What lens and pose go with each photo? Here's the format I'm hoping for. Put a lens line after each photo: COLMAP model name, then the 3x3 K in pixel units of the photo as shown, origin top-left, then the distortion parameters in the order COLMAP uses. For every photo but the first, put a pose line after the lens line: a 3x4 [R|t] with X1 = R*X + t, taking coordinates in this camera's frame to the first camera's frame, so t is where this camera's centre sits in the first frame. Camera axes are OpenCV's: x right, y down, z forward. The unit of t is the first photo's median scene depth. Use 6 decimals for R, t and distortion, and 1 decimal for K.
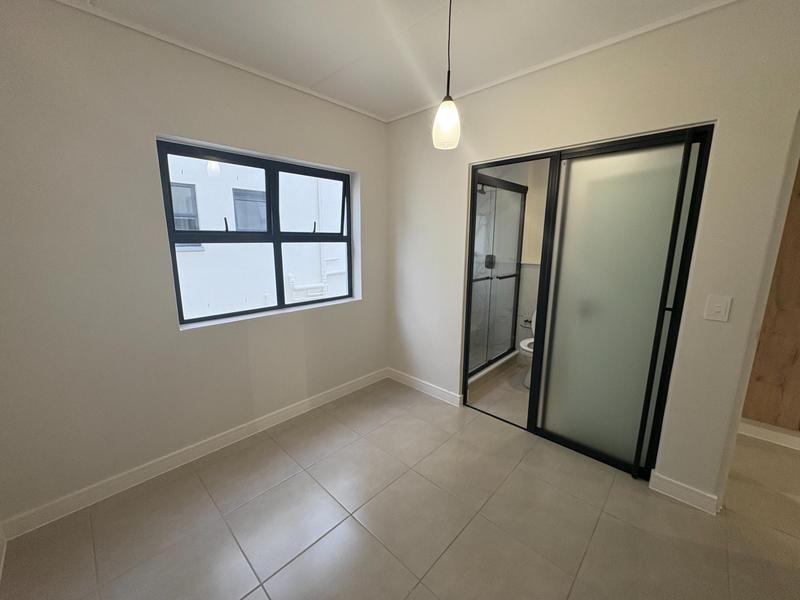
lens RADIAL K [[318.8, 0, 398.6], [0, 318.8, 299.0], [0, 0, 1]] dist [0.001191, 0.000075]
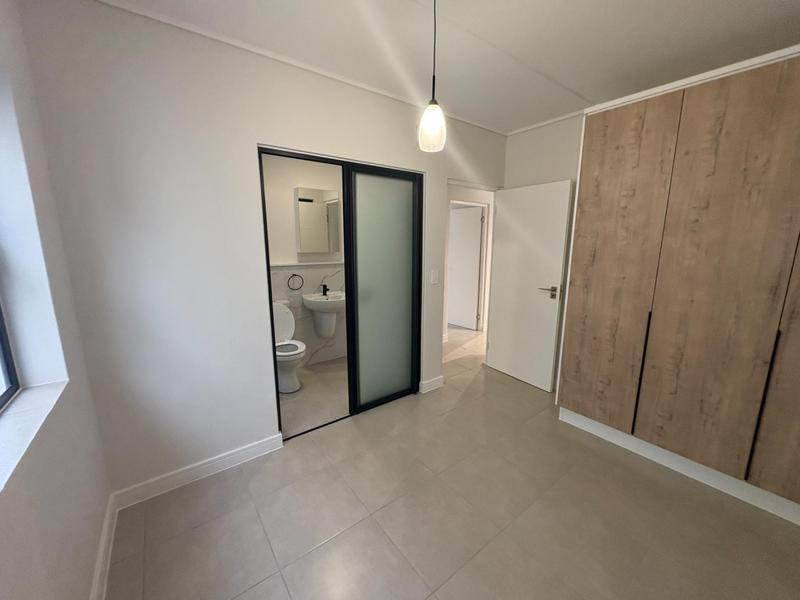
lens RADIAL K [[318.8, 0, 398.6], [0, 318.8, 299.0], [0, 0, 1]] dist [0.001191, 0.000075]
pose [[0.158414, -0.184829, 0.969919, -0.661615], [0.184889, 0.970500, 0.154743, -0.134082], [-0.969908, 0.154814, 0.187914, 0.693183]]
